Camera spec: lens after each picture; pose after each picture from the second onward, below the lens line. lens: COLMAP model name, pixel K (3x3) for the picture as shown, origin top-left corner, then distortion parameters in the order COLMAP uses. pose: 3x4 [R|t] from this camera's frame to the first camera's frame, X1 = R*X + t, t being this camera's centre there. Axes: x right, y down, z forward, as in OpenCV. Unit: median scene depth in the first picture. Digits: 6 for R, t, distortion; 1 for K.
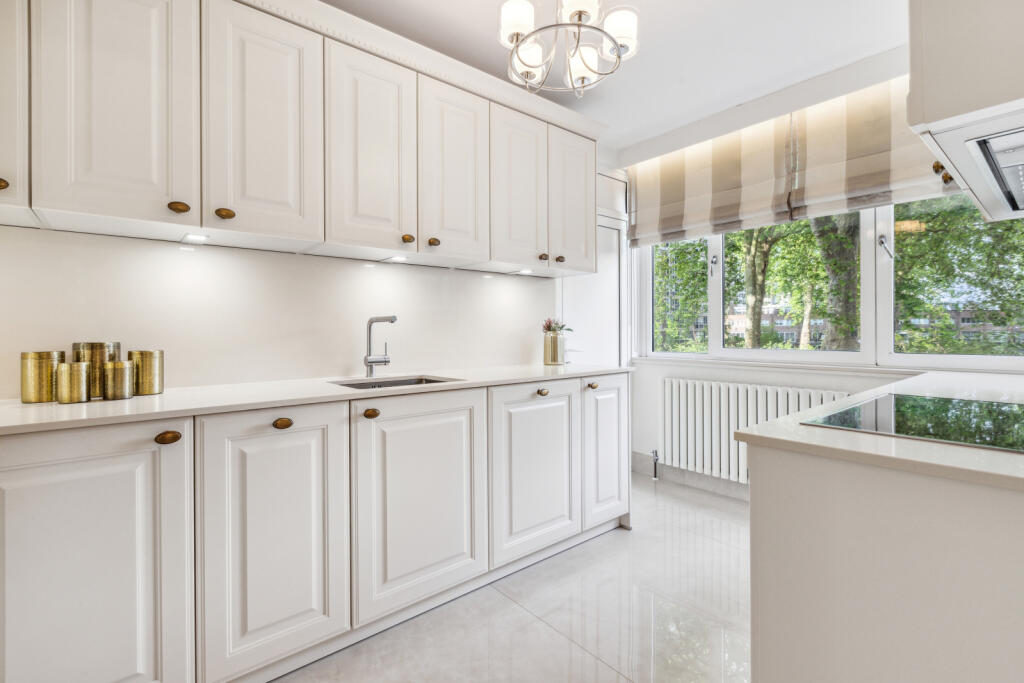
lens RADIAL K [[465.6, 0, 510.4], [0, 465.6, 335.1], [0, 0, 1]] dist [0.000461, 0.000227]
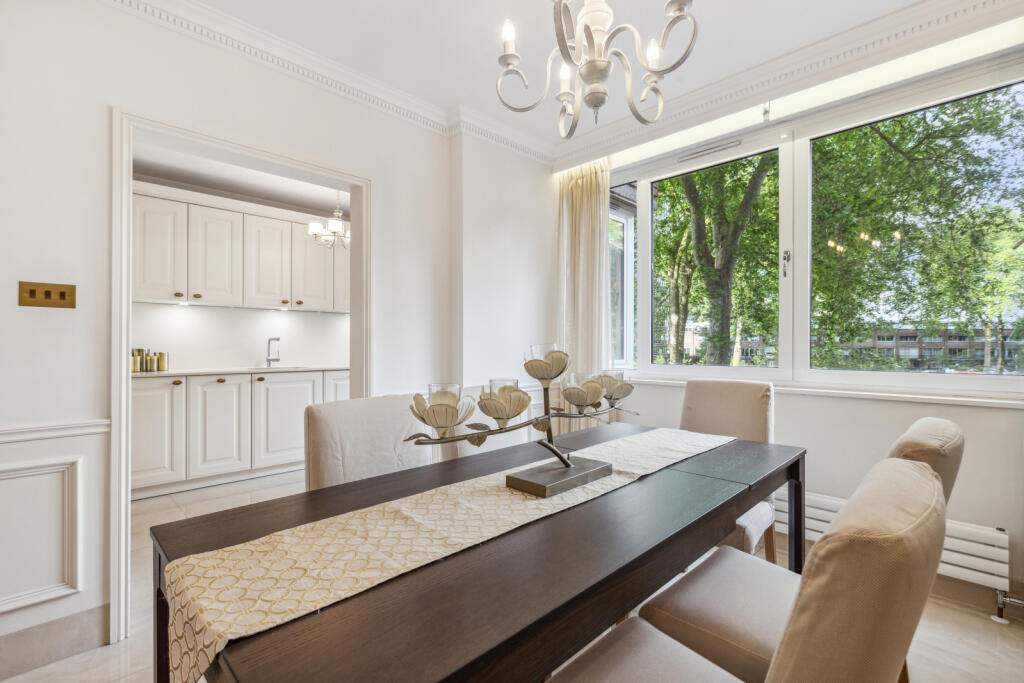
lens RADIAL K [[465.6, 0, 510.6], [0, 465.6, 347.6], [0, 0, 1]] dist [0.000461, 0.000227]
pose [[0.997273, 0.006791, 0.073494, 0.766285], [-0.006551, 0.999972, -0.003514, 0.005977], [-0.073516, 0.003023, 0.997289, -1.409989]]
